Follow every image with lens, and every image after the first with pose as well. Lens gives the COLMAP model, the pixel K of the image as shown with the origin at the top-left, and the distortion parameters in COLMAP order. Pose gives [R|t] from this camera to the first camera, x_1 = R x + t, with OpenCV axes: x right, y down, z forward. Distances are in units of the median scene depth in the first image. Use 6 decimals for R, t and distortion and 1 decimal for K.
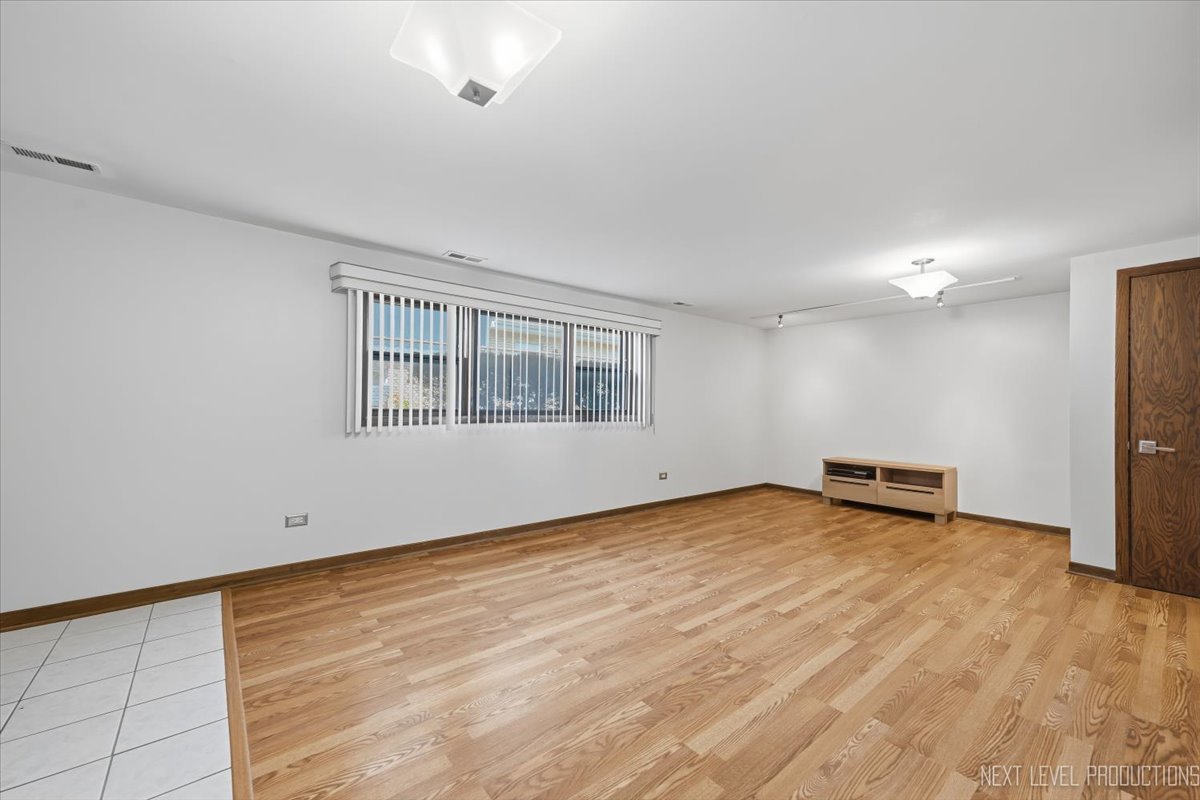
lens RADIAL K [[474.3, 0, 598.9], [0, 474.3, 406.3], [0, 0, 1]] dist [0.002031, 0.000293]
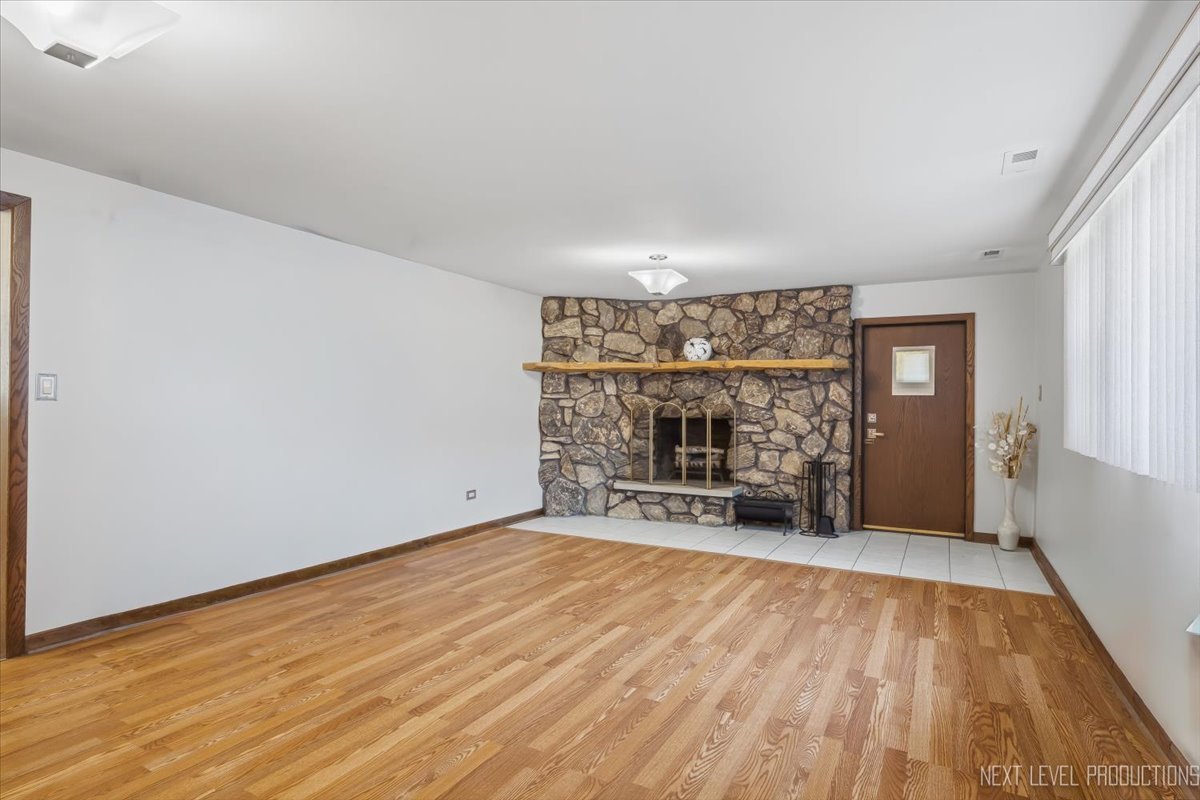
lens RADIAL K [[615.1, 0, 599.7], [0, 615.1, 401.7], [0, 0, 1]] dist [0.000288, -0.000087]
pose [[-0.931151, -0.022777, -0.363921, 0.618718], [-0.018047, 0.999703, -0.016393, 0.011490], [0.364187, -0.008697, -0.931285, 1.929341]]
